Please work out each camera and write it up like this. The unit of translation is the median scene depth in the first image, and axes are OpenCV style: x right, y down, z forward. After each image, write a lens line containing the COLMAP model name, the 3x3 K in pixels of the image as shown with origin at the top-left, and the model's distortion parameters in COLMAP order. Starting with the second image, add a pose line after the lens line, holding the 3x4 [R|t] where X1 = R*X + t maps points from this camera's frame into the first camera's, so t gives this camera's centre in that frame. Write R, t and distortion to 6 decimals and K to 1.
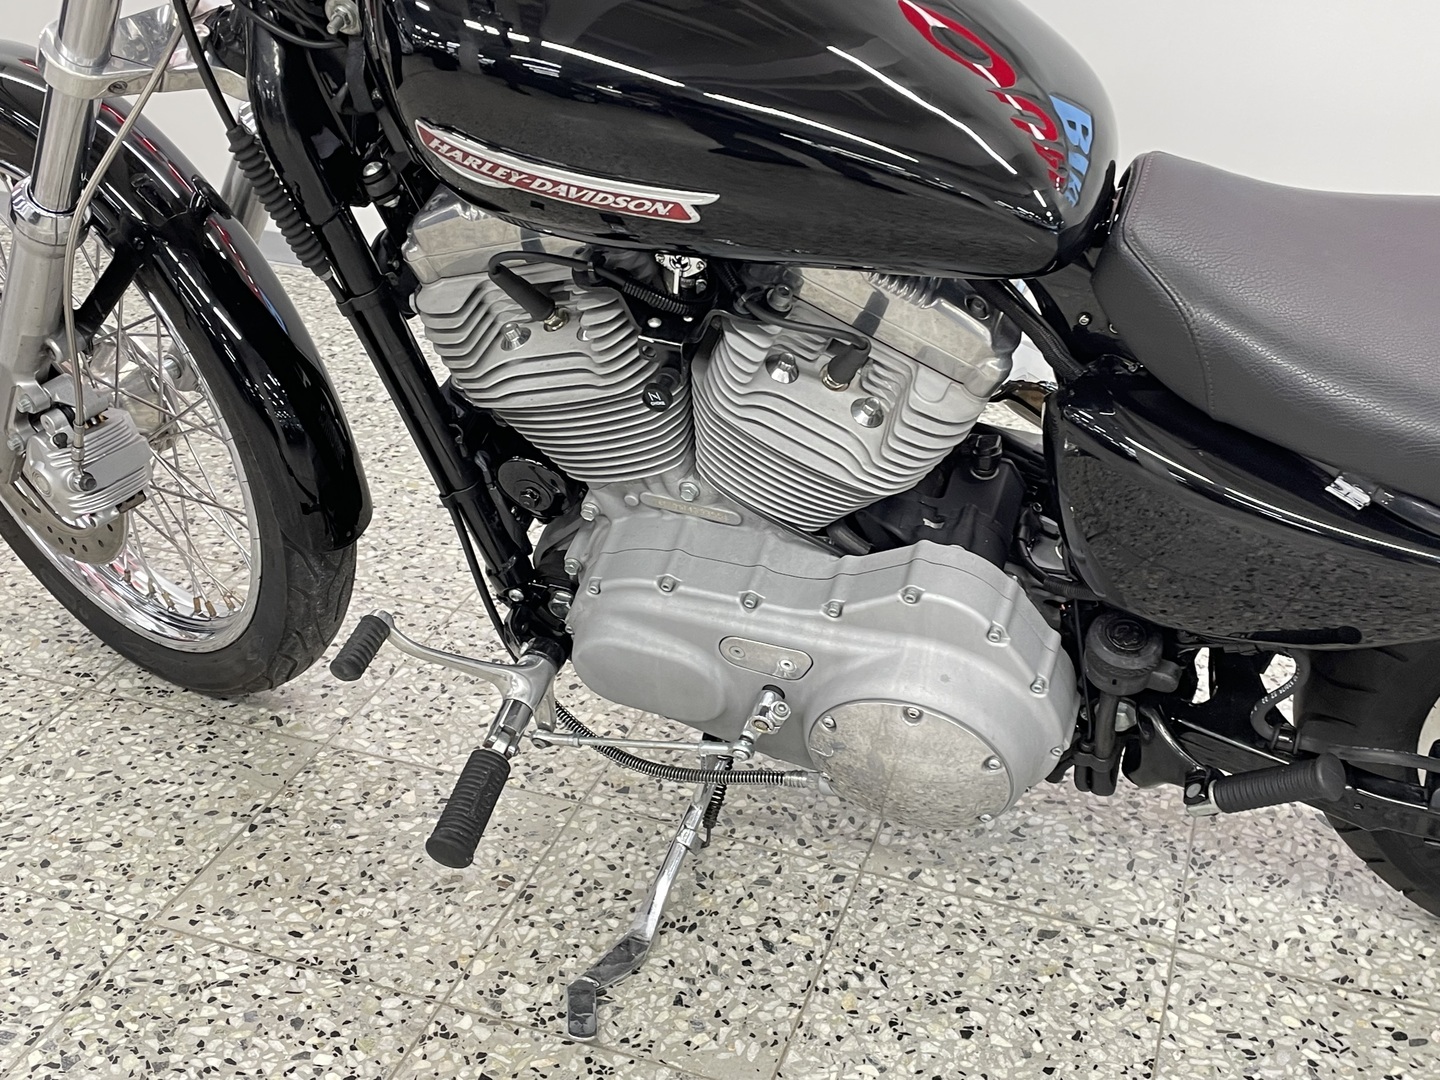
lens RADIAL K [[1651.3, 0, 738.5], [0, 1651.3, 555.4], [0, 0, 1]] dist [0.094403, -0.138920]
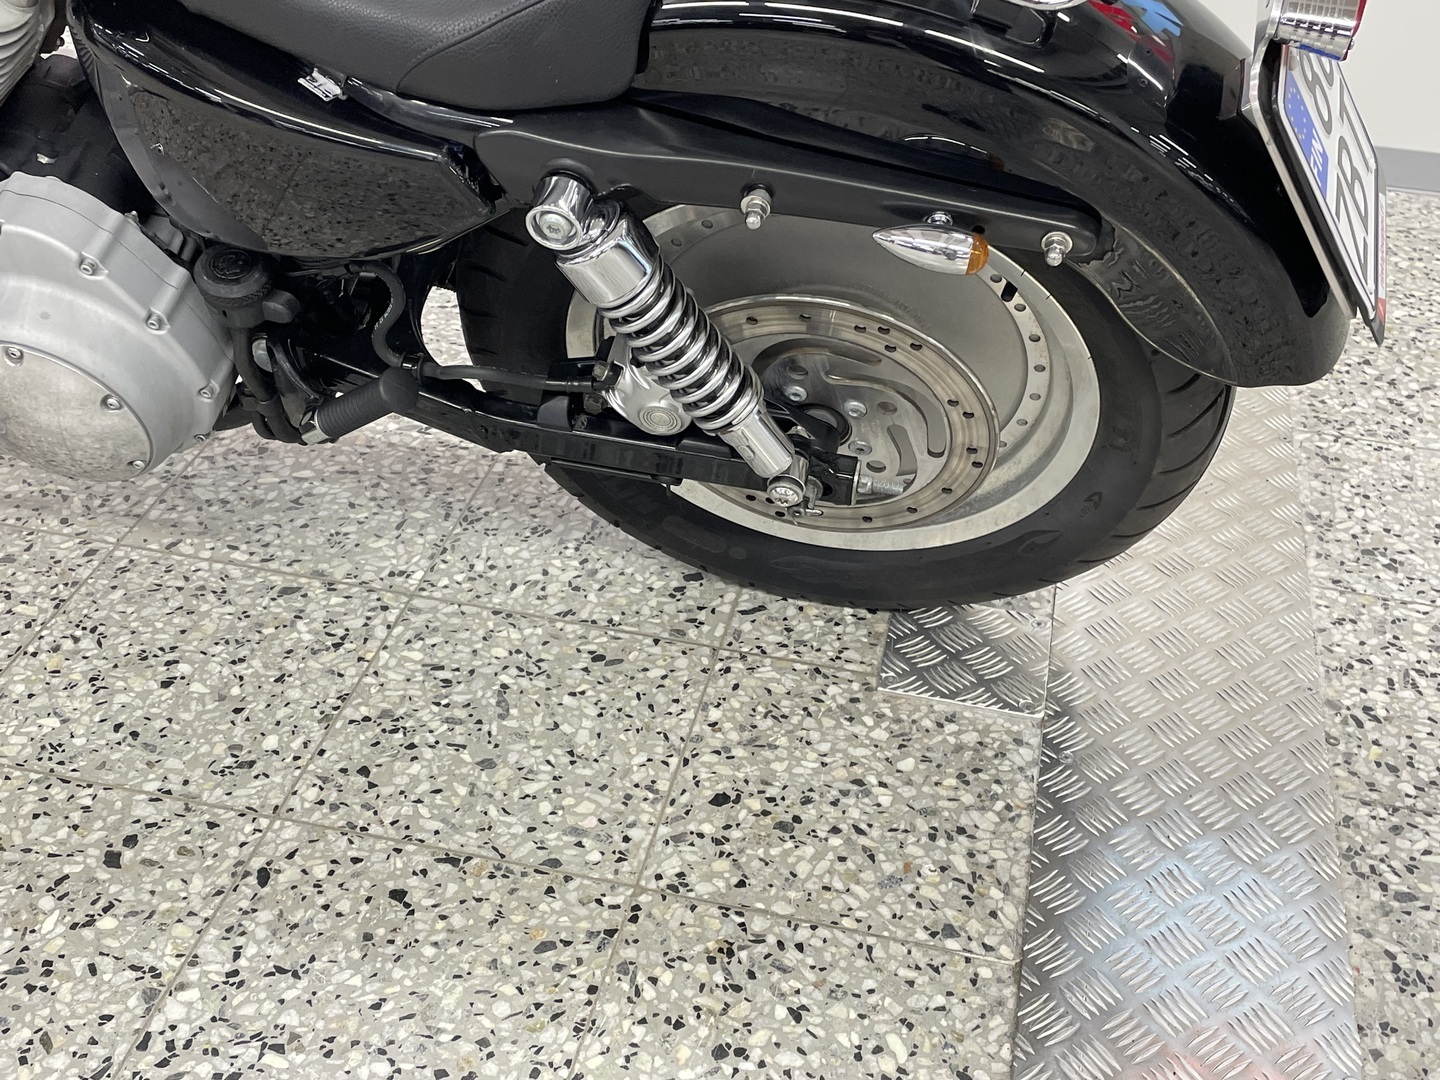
lens RADIAL K [[1650.4, 0, 721.4], [0, 1650.4, 534.0], [0, 0, 1]] dist [0.104981, -0.158269]
pose [[0.993336, -0.050630, 0.103537, 0.348722], [0.038302, 0.992302, 0.117768, 0.085617], [-0.108702, -0.113017, 0.987629, -0.023462]]
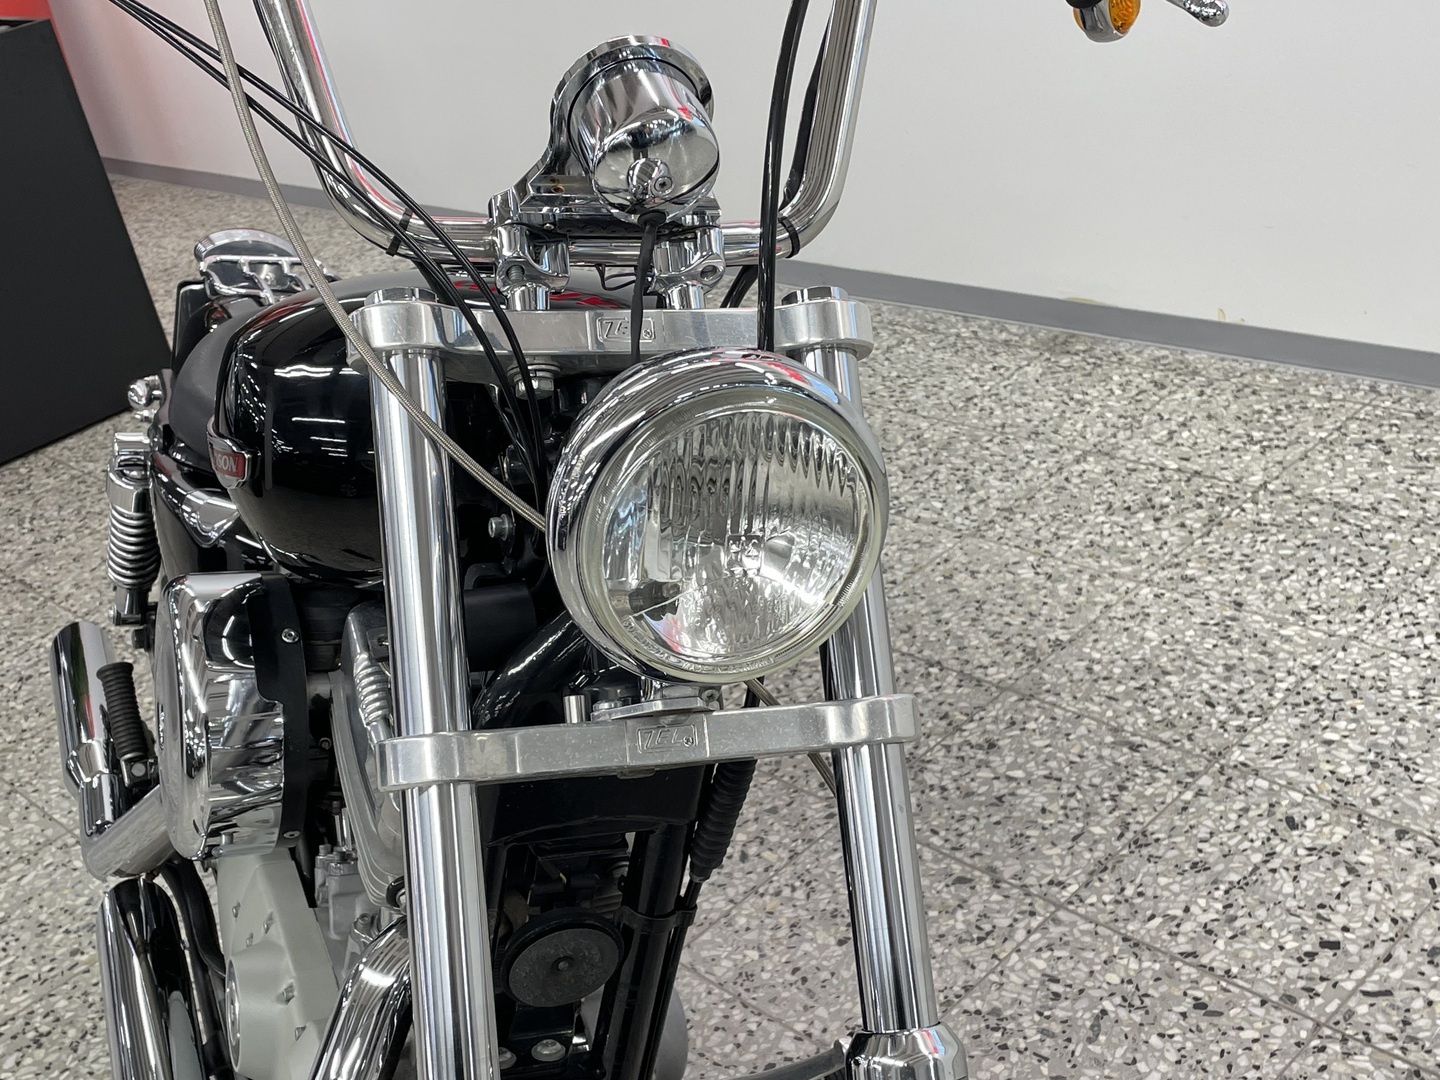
lens RADIAL K [[1749.4, 0, 699.1], [0, 1749.4, 537.5], [0, 0, 1]] dist [0.095311, -0.147081]
pose [[0.866787, 0.042439, -0.496869, 0.642004], [-0.037016, 0.999099, 0.020763, -0.034941], [0.497303, 0.000395, 0.867577, -0.178283]]
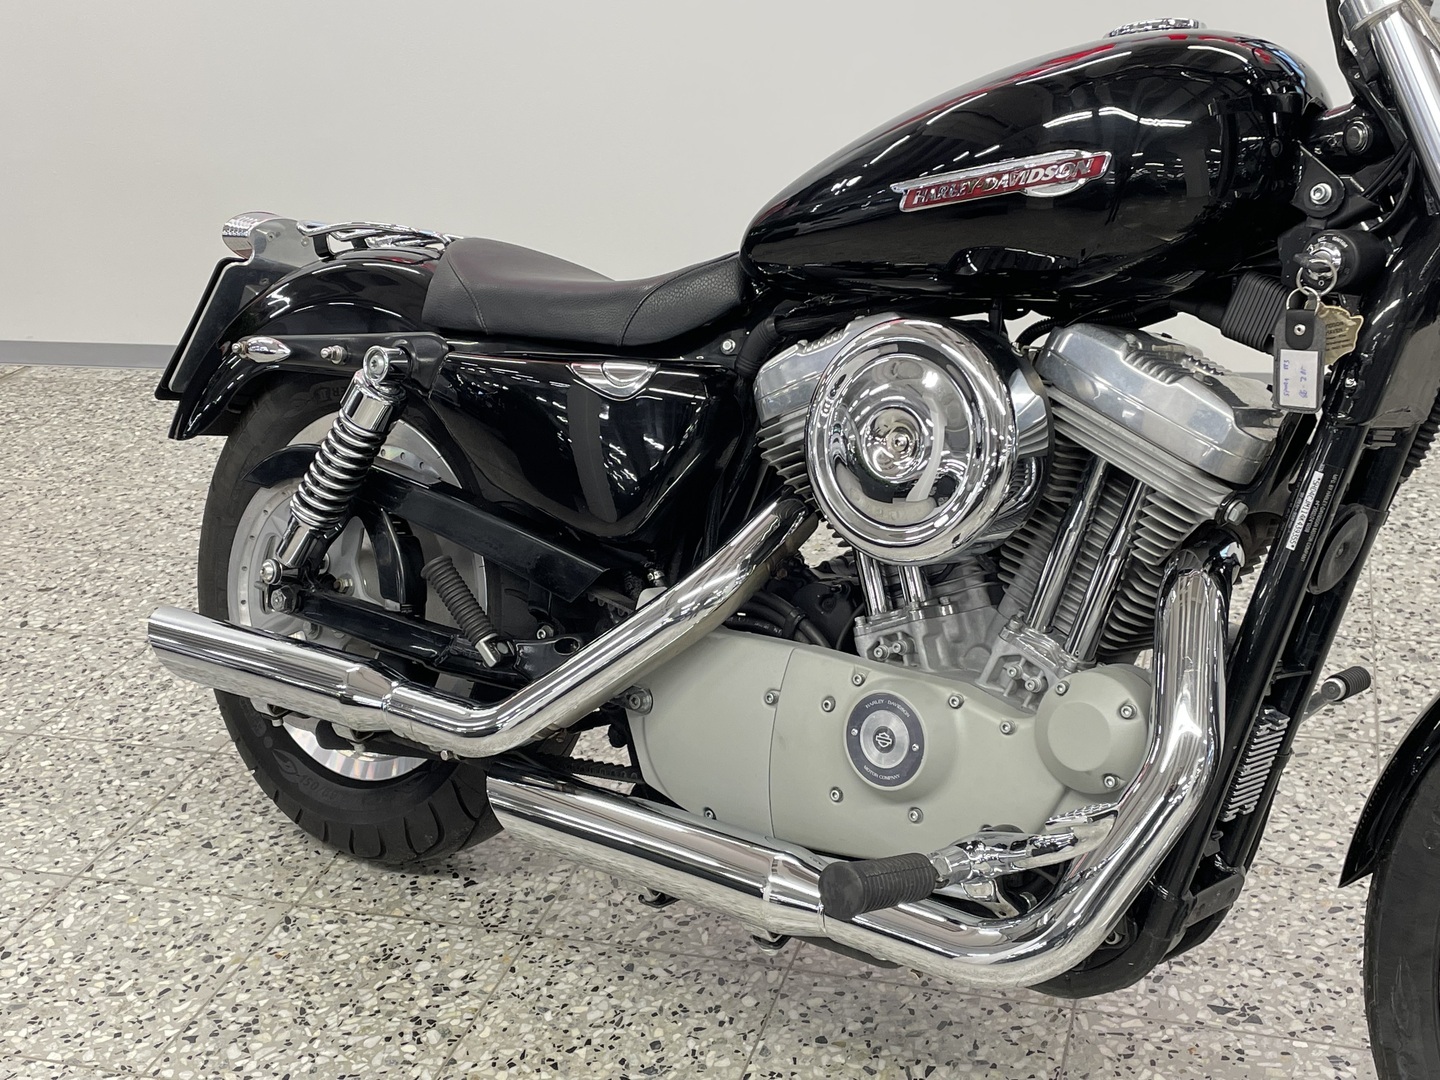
lens RADIAL K [[1741.8, 0, 734.8], [0, 1741.8, 550.1], [0, 0, 1]] dist [0.109516, -0.189340]
pose [[0.995328, -0.096094, -0.009361, -0.046281], [0.094572, 0.989876, -0.105837, 0.217721], [0.019437, 0.104457, 0.994339, -0.504142]]
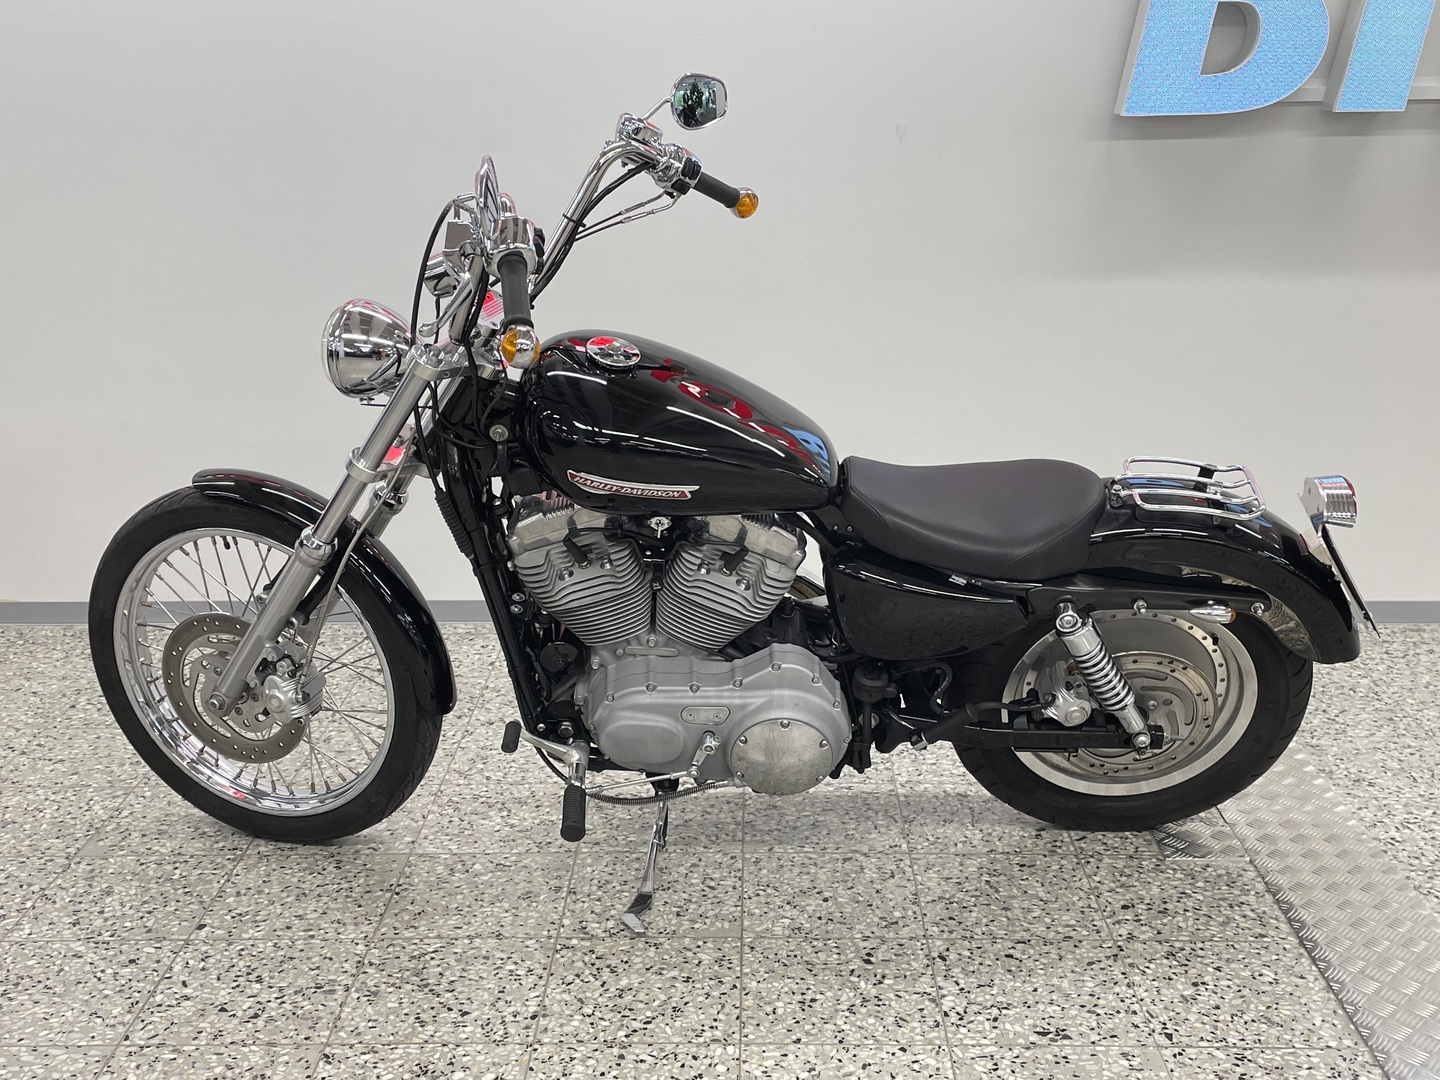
lens RADIAL K [[1644.5, 0, 731.8], [0, 1644.5, 531.9], [0, 0, 1]] dist [0.113518, -0.193395]
pose [[0.949216, -0.110426, 0.294609, -0.462838], [0.176917, 0.961656, -0.209567, 0.243296], [-0.260171, 0.251045, 0.932356, -0.837960]]
